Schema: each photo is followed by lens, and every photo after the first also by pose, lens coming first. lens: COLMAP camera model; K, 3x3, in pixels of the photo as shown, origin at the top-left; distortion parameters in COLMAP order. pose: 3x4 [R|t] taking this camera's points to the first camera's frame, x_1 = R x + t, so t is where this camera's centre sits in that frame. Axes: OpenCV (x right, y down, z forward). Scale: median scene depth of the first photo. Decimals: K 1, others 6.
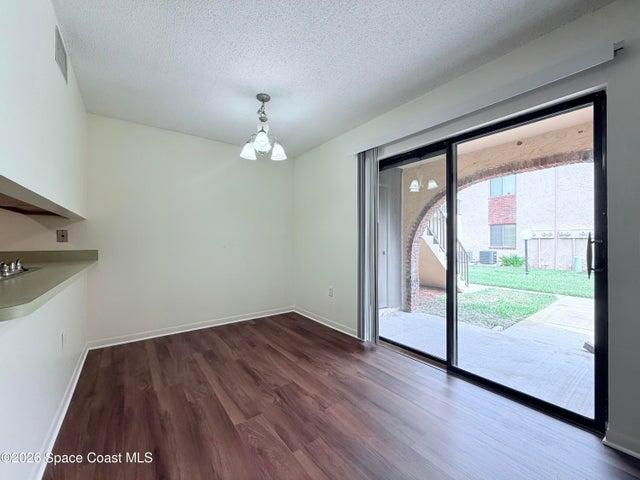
lens RADIAL K [[257.5, 0, 320.0], [0, 257.5, 240.0], [0, 0, 1]] dist [0.000108, -0.000072]
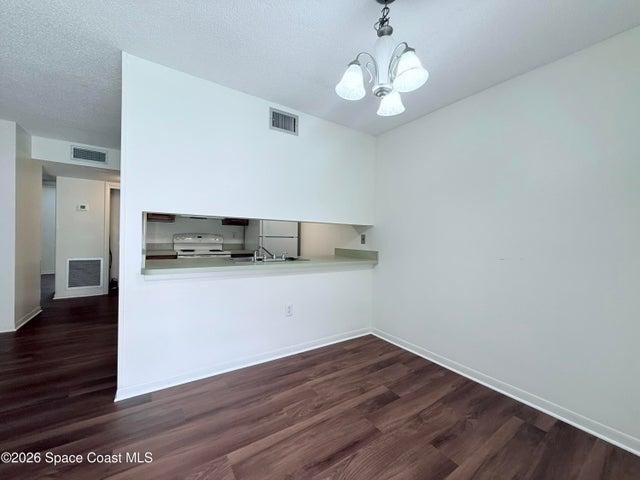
lens RADIAL K [[257.5, 0, 320.0], [0, 257.5, 240.0], [0, 0, 1]] dist [0.000108, -0.000072]
pose [[-0.046842, 0.019515, -0.998712, 0.336004], [-0.027328, 0.999410, 0.020810, -0.033632], [0.998528, 0.028267, -0.046281, 0.853593]]
